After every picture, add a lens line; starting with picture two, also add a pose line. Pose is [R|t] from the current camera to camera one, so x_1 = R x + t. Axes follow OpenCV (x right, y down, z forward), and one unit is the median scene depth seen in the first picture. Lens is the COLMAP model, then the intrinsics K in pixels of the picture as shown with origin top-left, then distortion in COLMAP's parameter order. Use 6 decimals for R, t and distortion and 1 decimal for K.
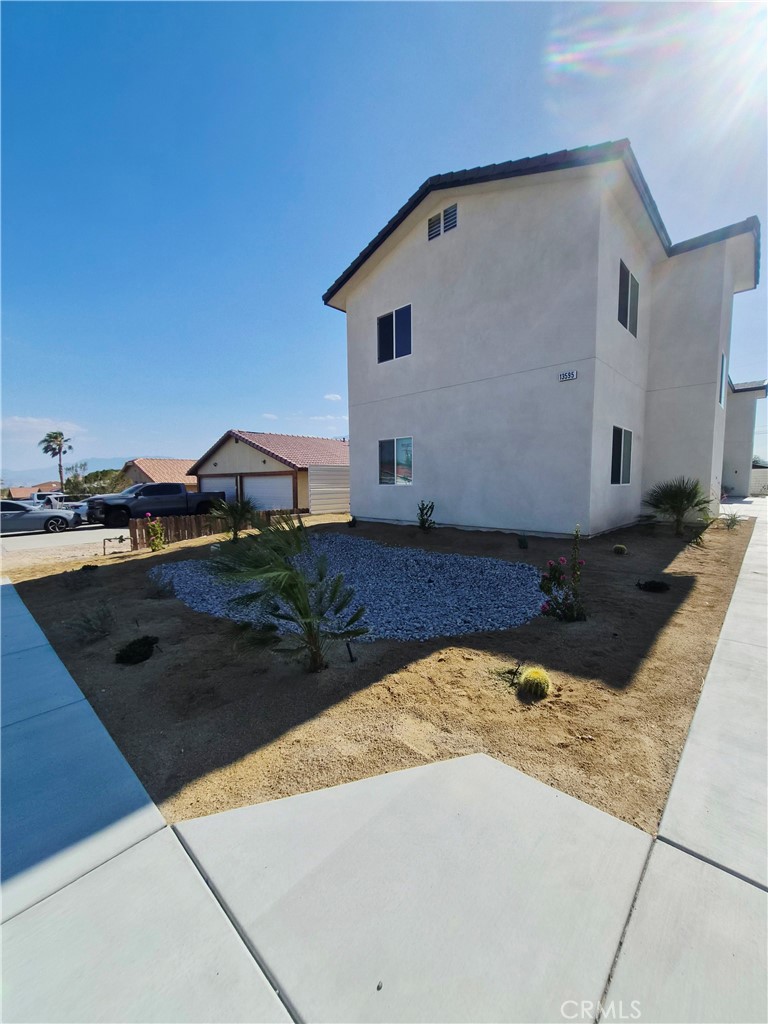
lens RADIAL K [[405.4, 0, 386.0], [0, 405.4, 519.7], [0, 0, 1]] dist [-0.001280, -0.000197]
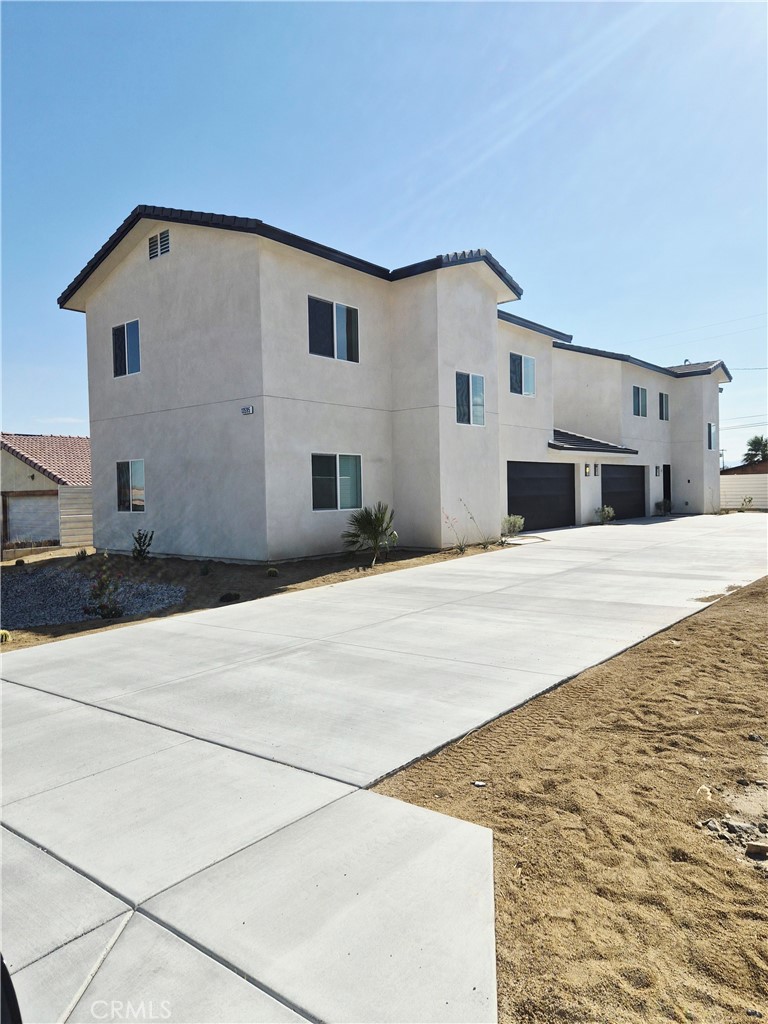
lens RADIAL K [[694.6, 0, 384.0], [0, 694.6, 512.0], [0, 0, 1]] dist [-0.004875, -0.001461]
pose [[0.997153, -0.014746, 0.073944, 0.531306], [0.019372, 0.997873, -0.062244, 0.022863], [-0.072869, 0.063499, 0.995318, -0.642754]]
